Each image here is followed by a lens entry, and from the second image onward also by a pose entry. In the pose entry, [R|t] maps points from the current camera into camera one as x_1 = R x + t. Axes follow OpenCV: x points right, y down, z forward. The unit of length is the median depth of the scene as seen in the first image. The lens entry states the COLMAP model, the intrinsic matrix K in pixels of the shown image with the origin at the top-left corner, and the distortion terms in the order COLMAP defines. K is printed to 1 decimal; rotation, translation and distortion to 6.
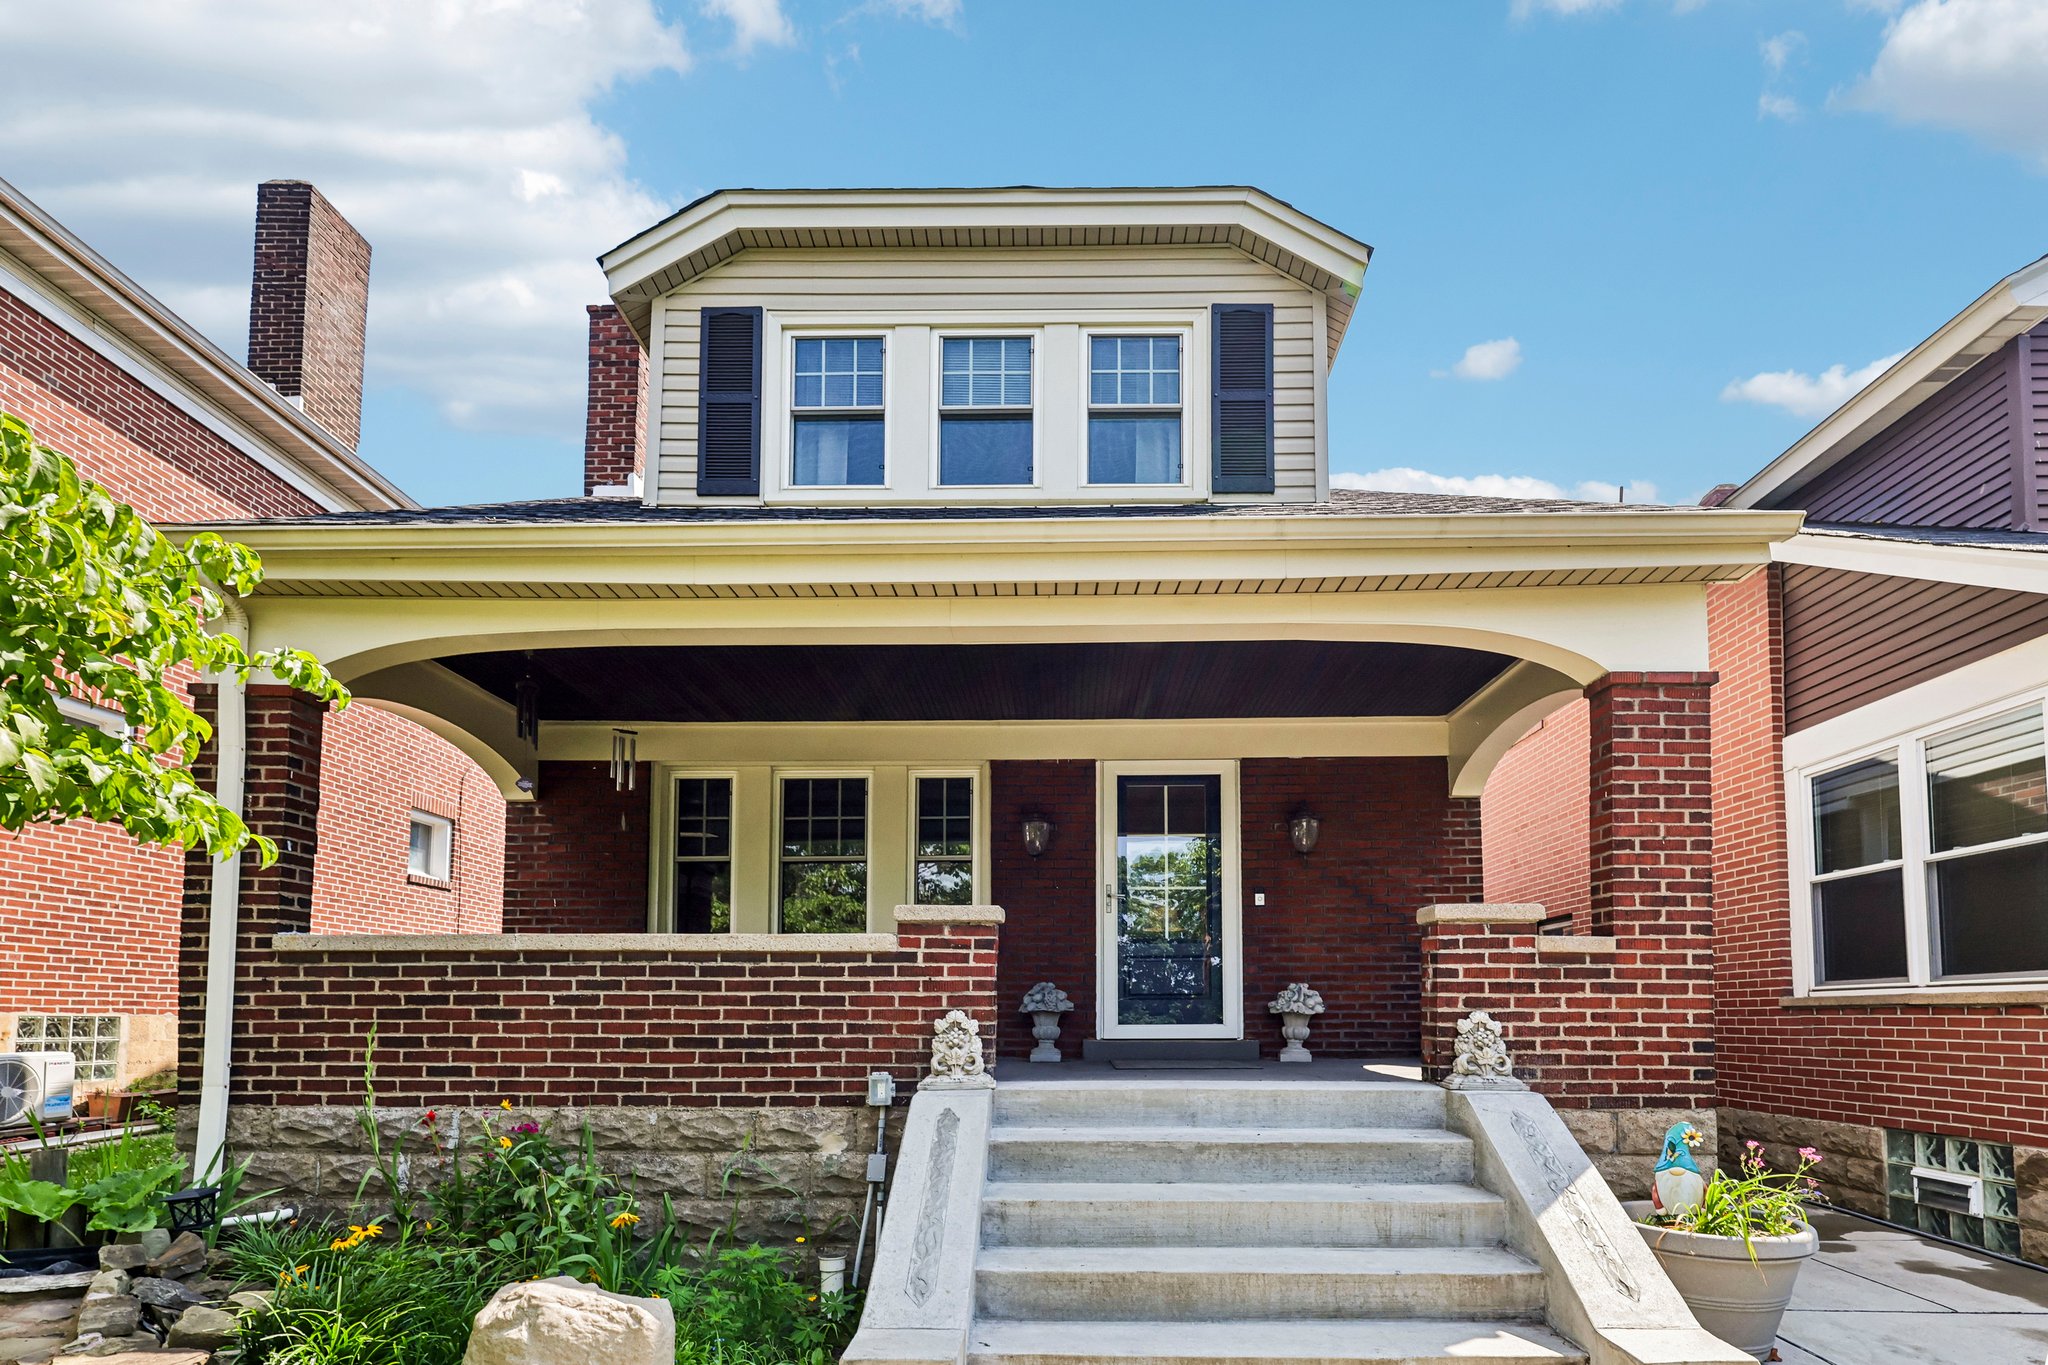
lens RADIAL K [[955.9, 0, 1024.0], [0, 955.9, 682.5], [0, 0, 1]] dist [0.004144, -0.000273]
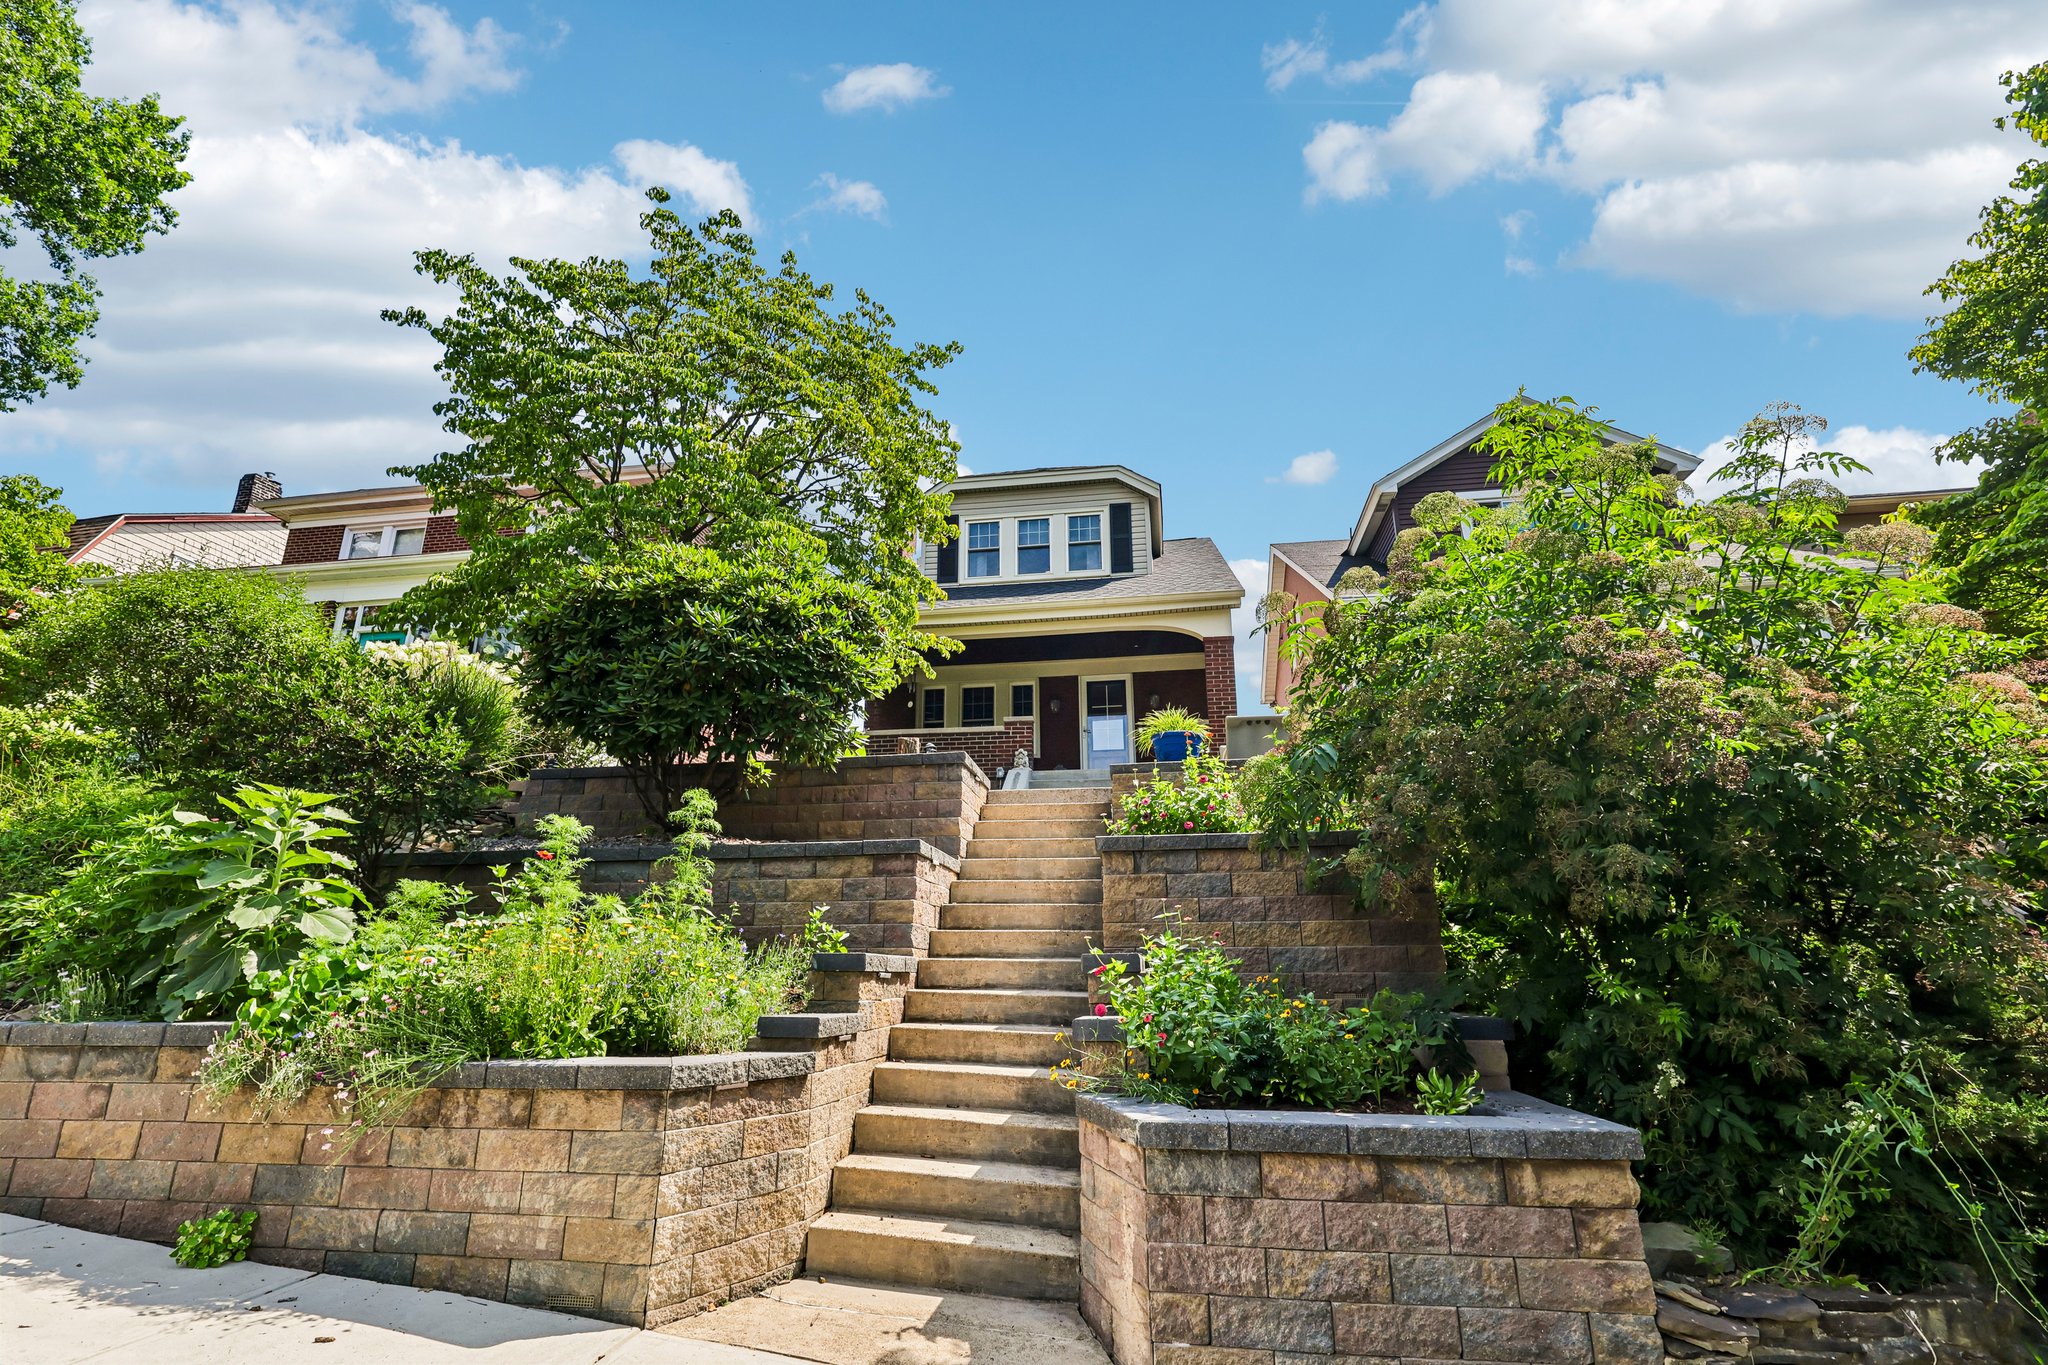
lens RADIAL K [[955.9, 0, 1024.0], [0, 955.9, 682.5], [0, 0, 1]] dist [0.004144, -0.000273]
pose [[0.991395, -0.036393, 0.125747, -0.025335], [0.048521, 0.994316, -0.094771, 0.021370], [-0.121583, 0.100057, 0.987525, -0.098298]]
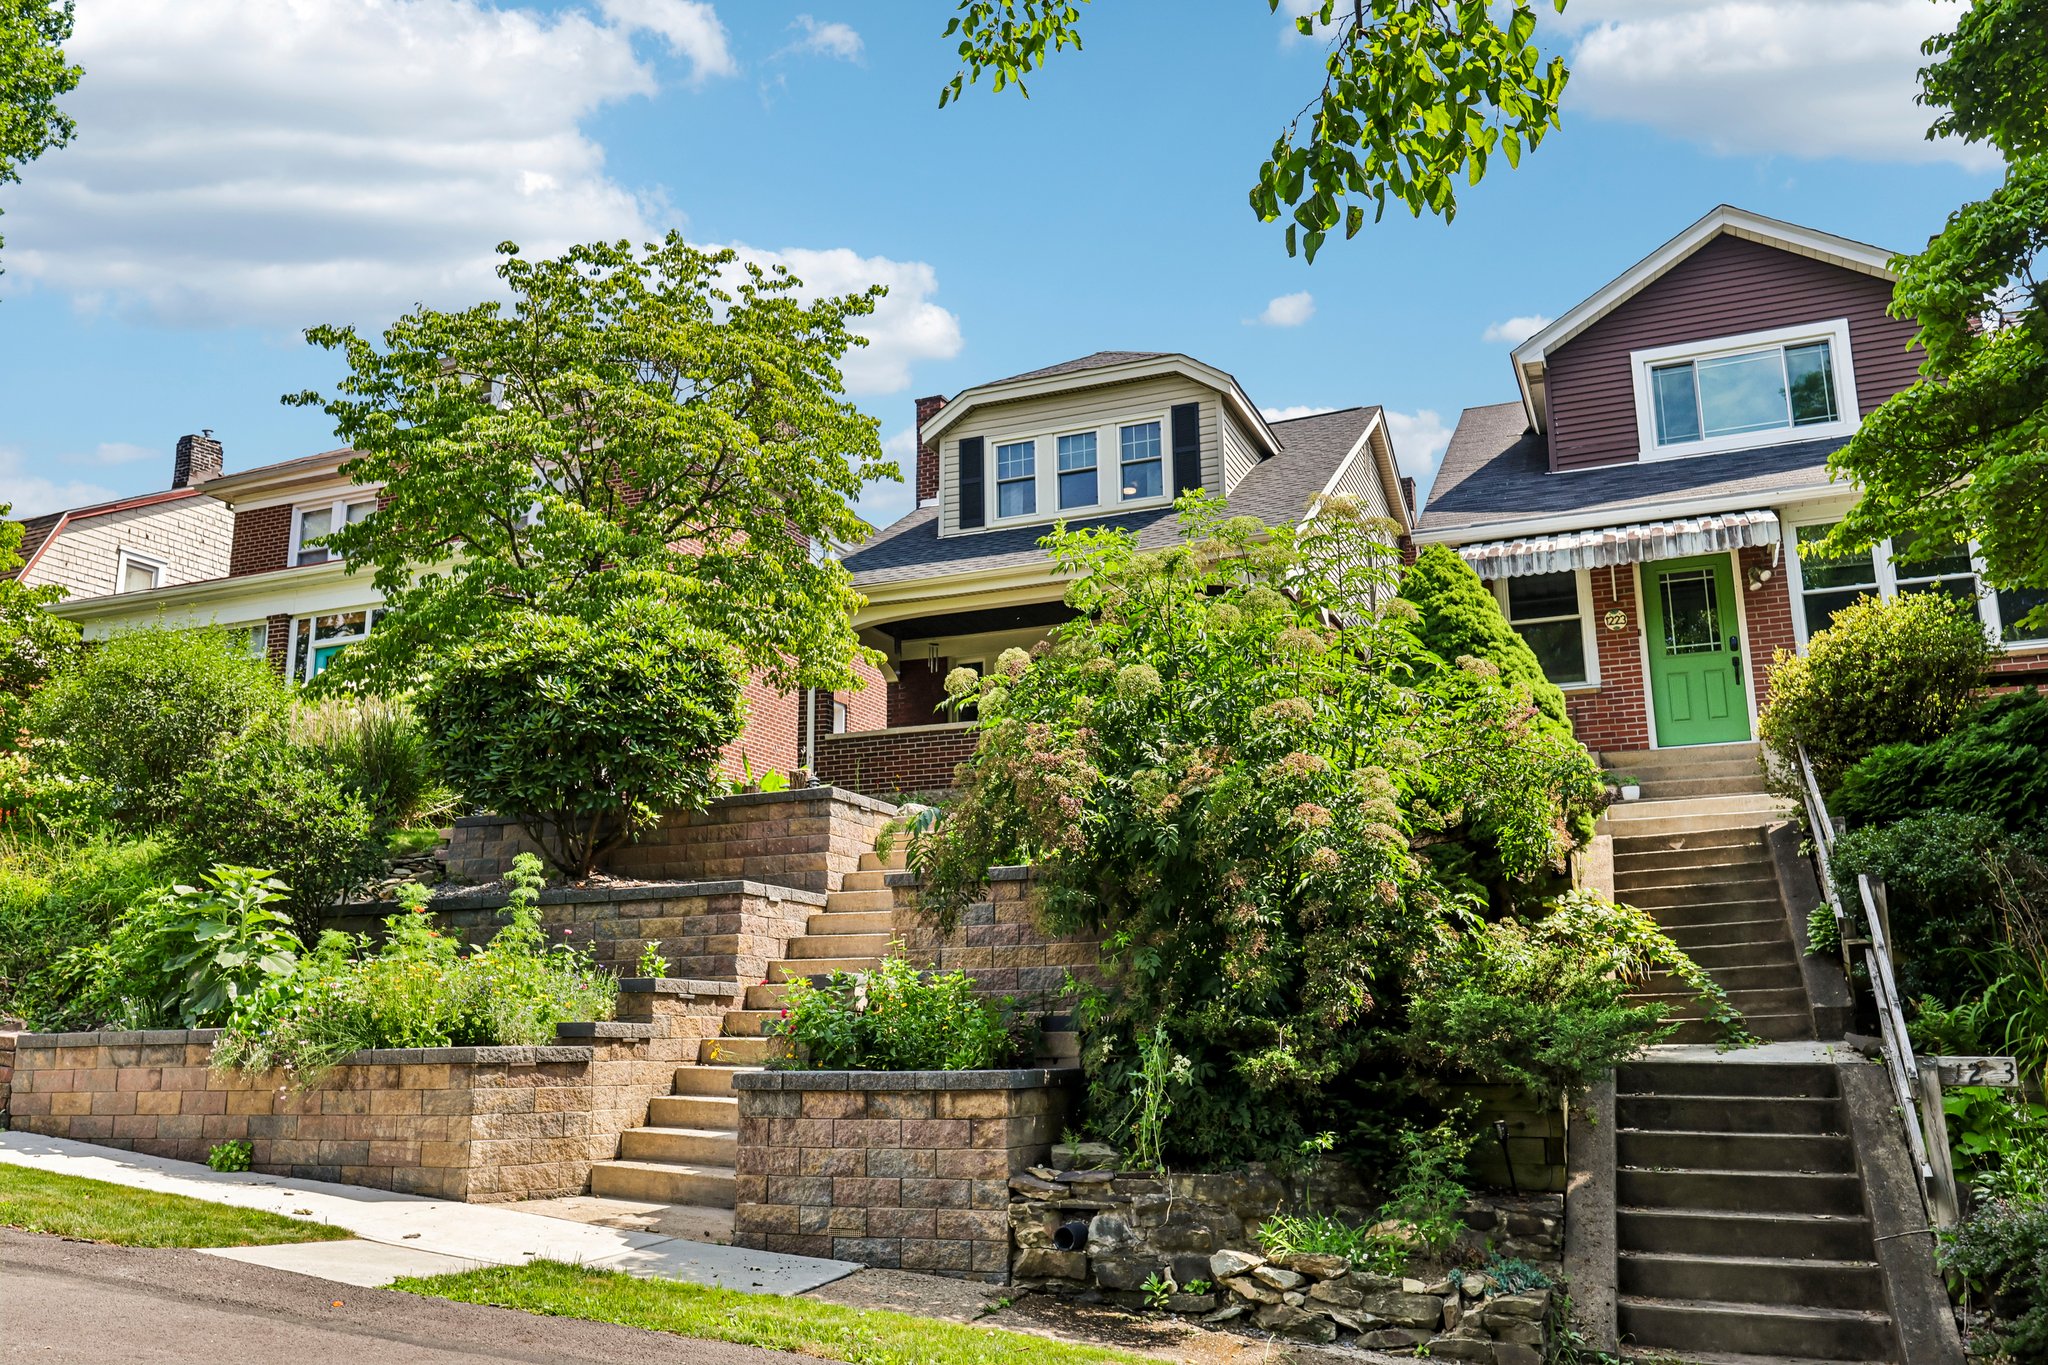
lens RADIAL K [[1626.7, 0, 1024.0], [0, 1626.7, 682.5], [0, 0, 1]] dist [0.008235, -0.001726]
pose [[0.989443, -0.105663, -0.099188, 0.009200], [0.102619, 0.994093, -0.035323, 0.017191], [0.102335, 0.024772, 0.994442, -0.151664]]
